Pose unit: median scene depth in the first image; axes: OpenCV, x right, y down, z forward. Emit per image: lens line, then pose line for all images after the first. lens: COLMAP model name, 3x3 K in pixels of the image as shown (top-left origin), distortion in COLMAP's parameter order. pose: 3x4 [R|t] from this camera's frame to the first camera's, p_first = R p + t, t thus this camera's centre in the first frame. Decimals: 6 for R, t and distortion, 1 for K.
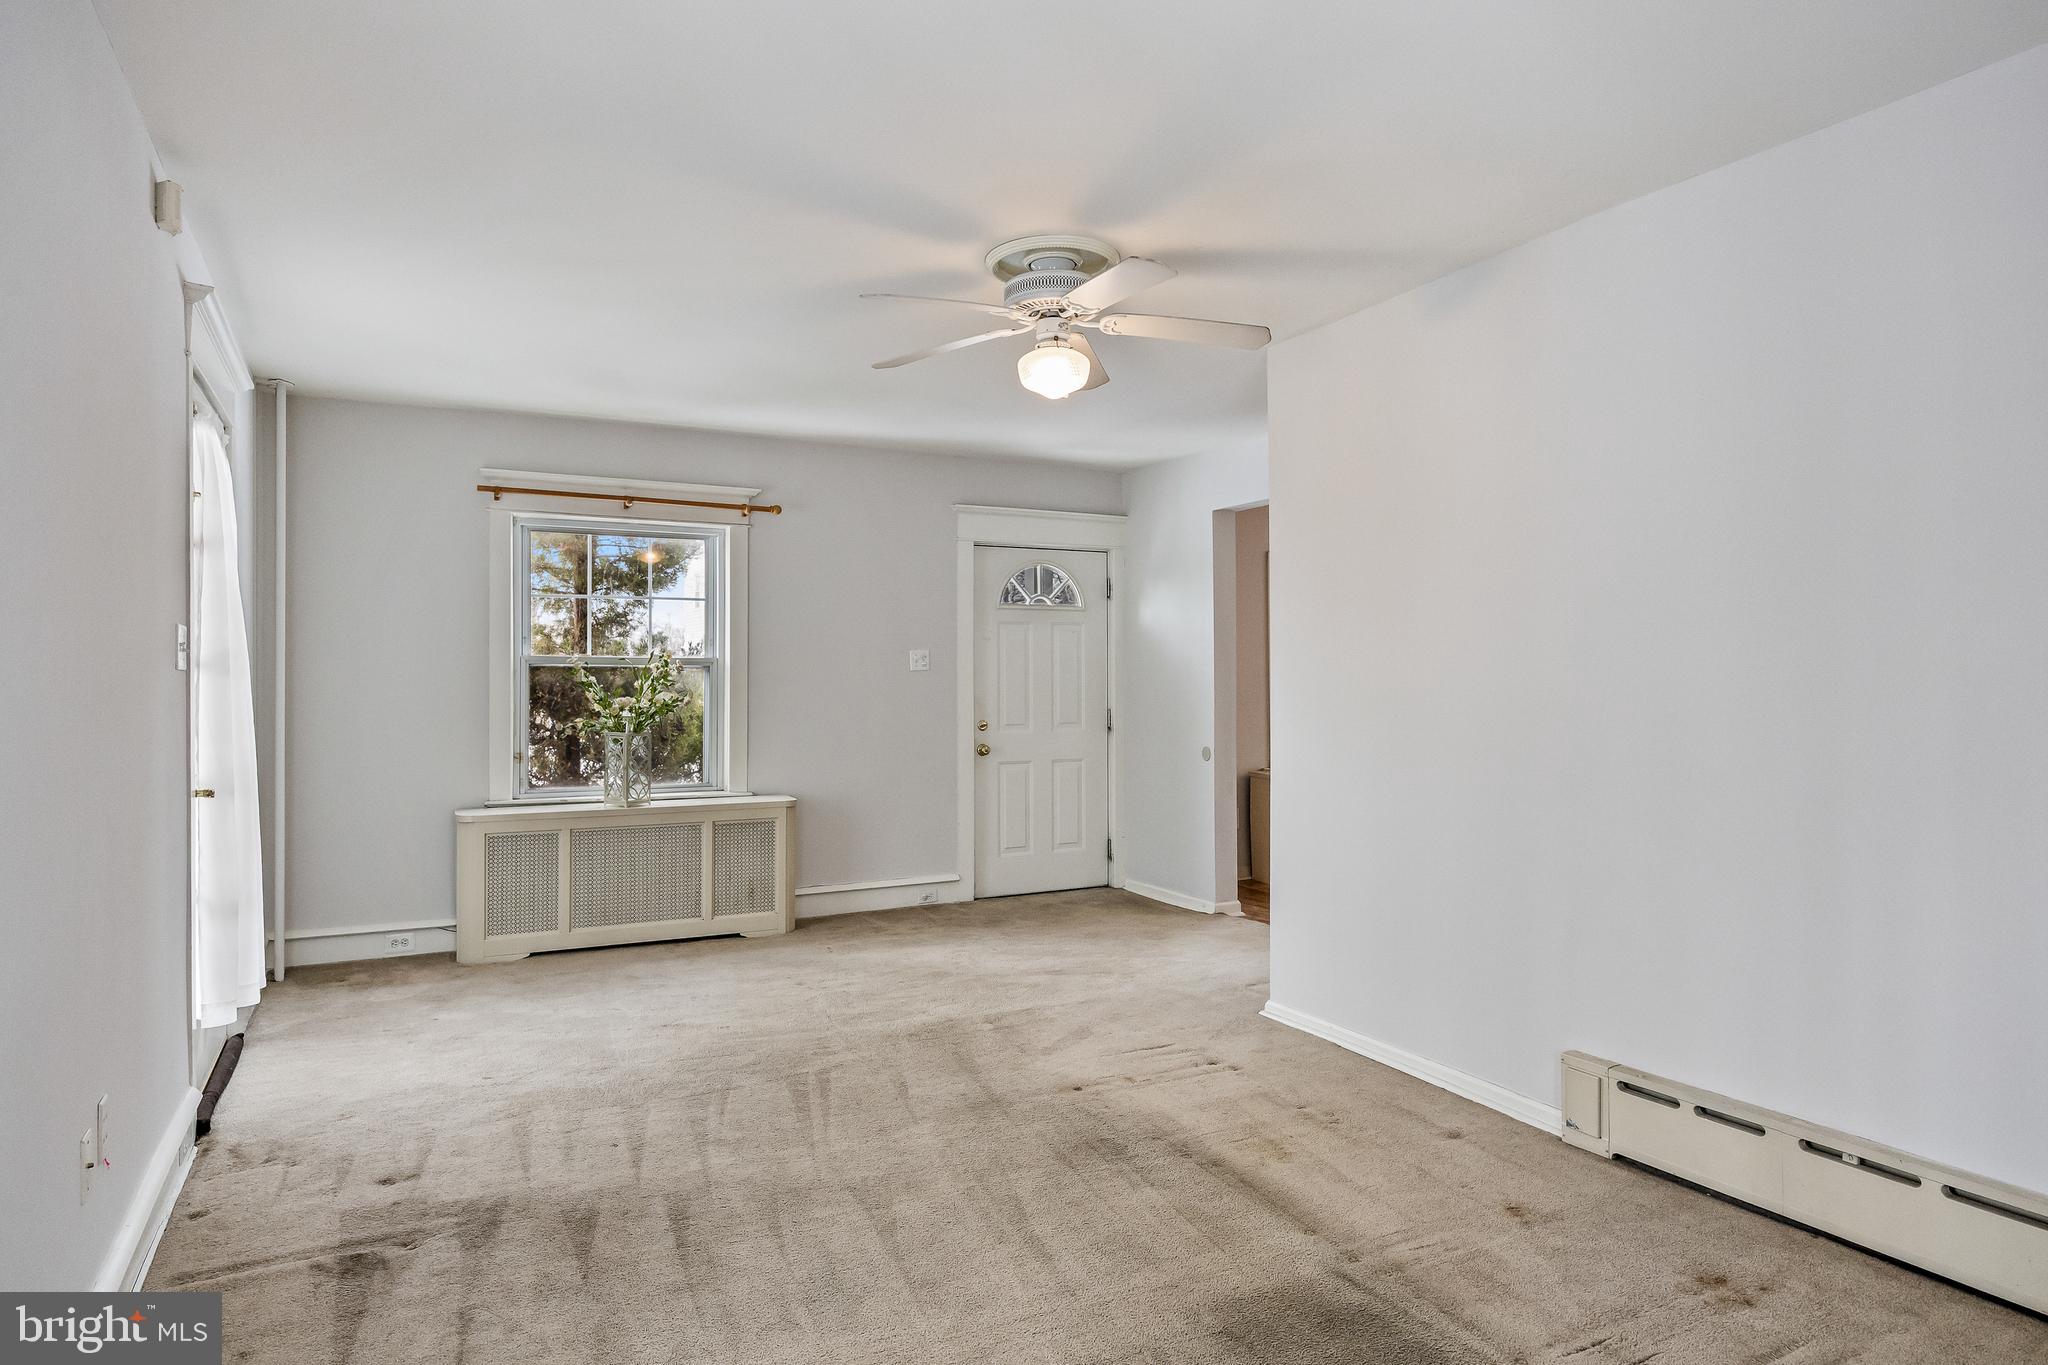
lens RADIAL K [[1242.9, 0, 1026.9], [0, 1242.9, 677.9], [0, 0, 1]] dist [0.000686, -0.000119]
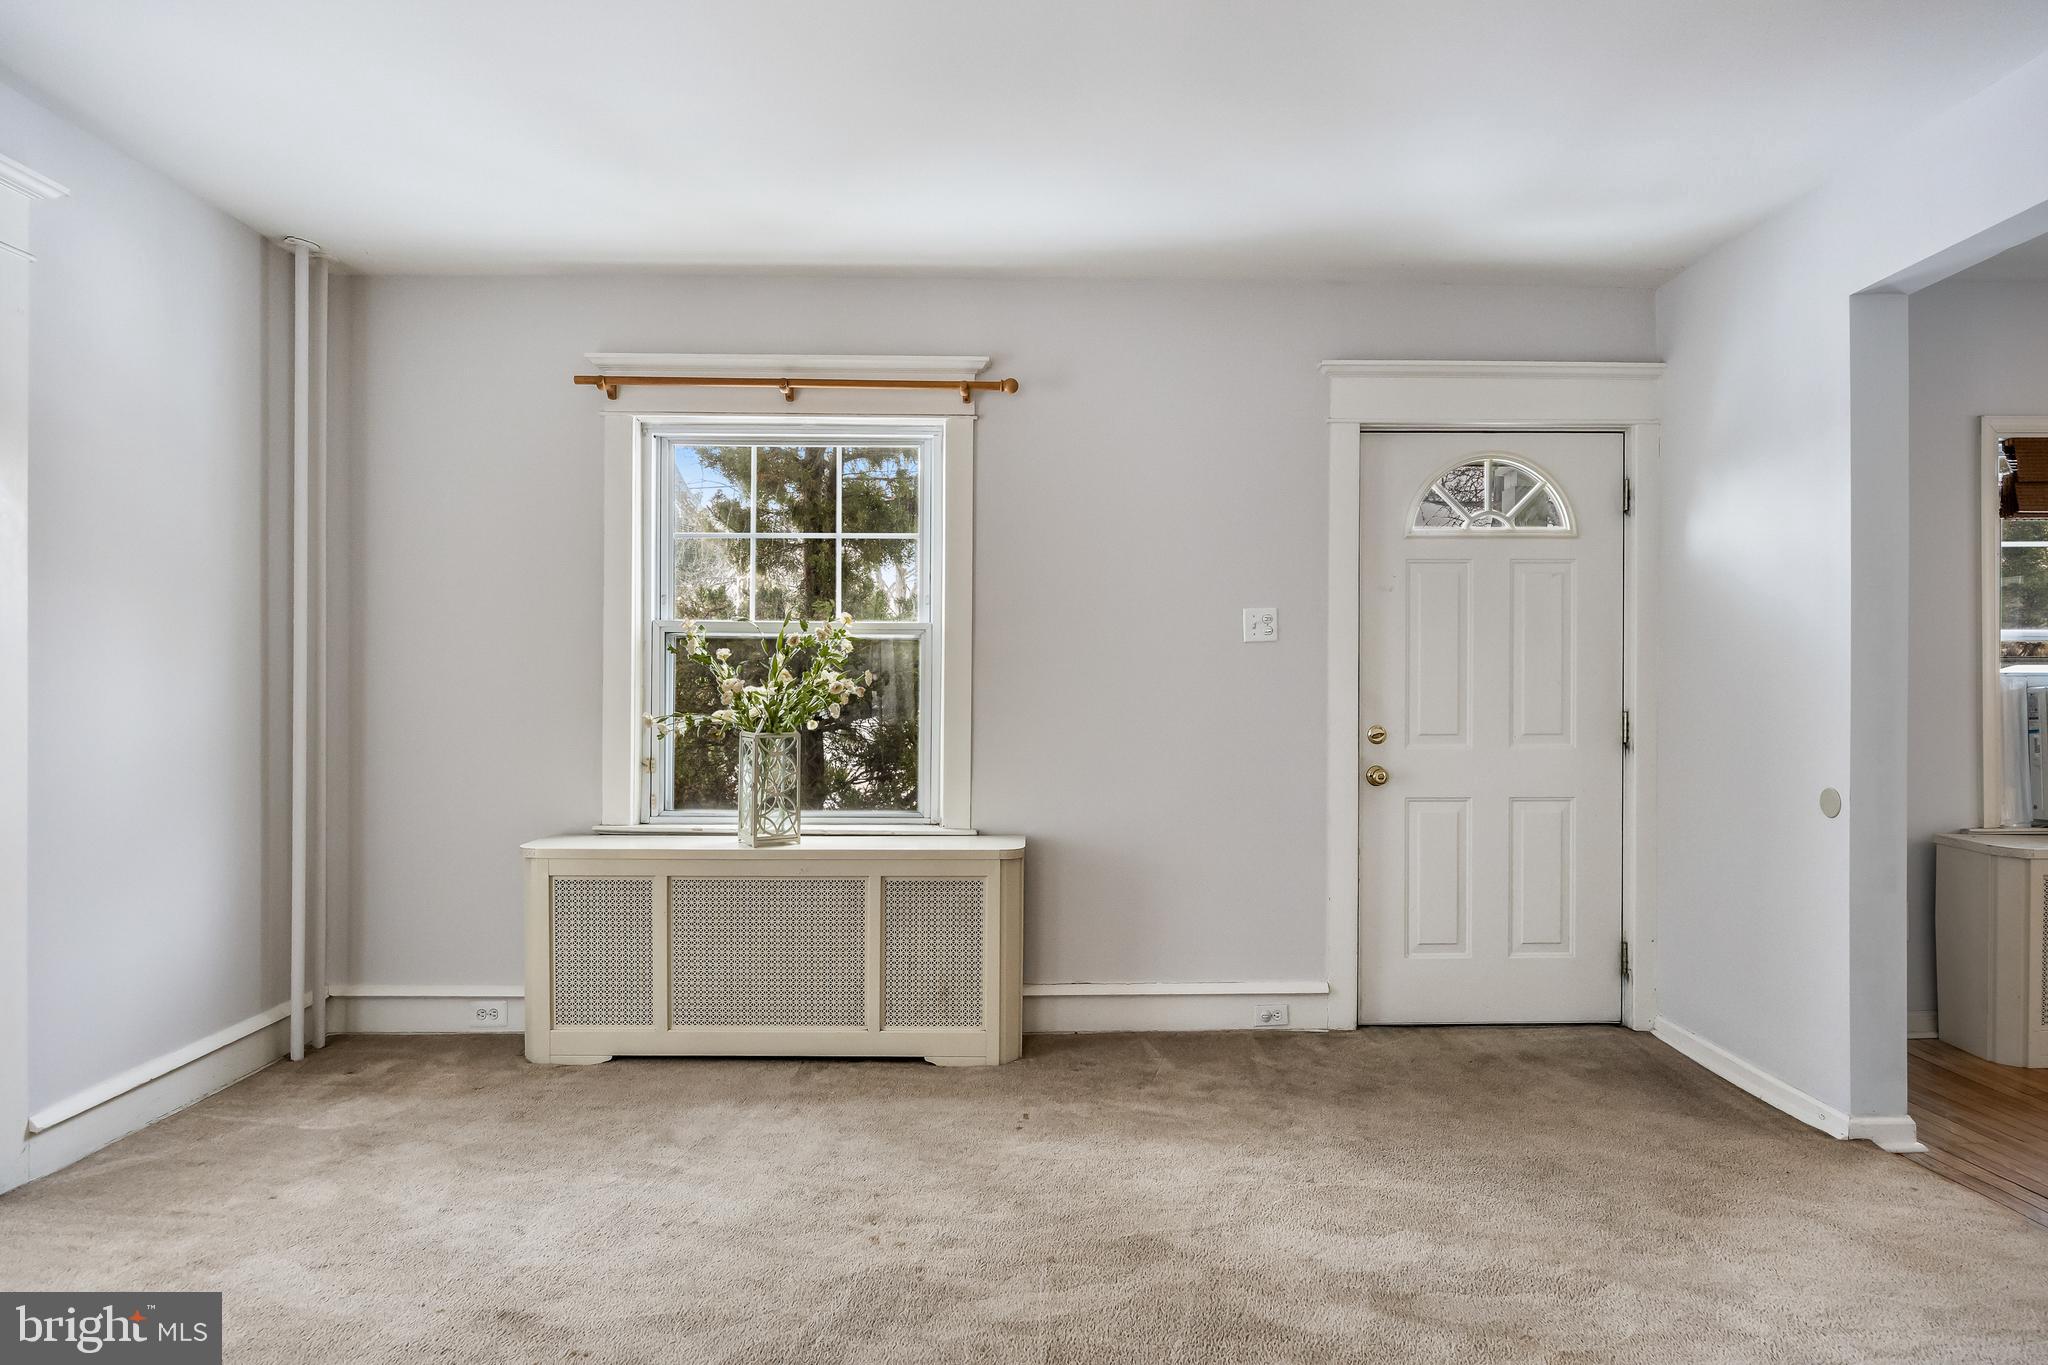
lens RADIAL K [[1180.4, 0, 1014.4], [0, 1180.4, 694.6], [0, 0, 1]] dist [0.007439, -0.000764]
pose [[0.890129, 0.007363, -0.455648, 0.074260], [-0.004082, 0.999958, 0.008186, 0.016786], [0.455689, -0.005427, 0.890122, 0.462762]]
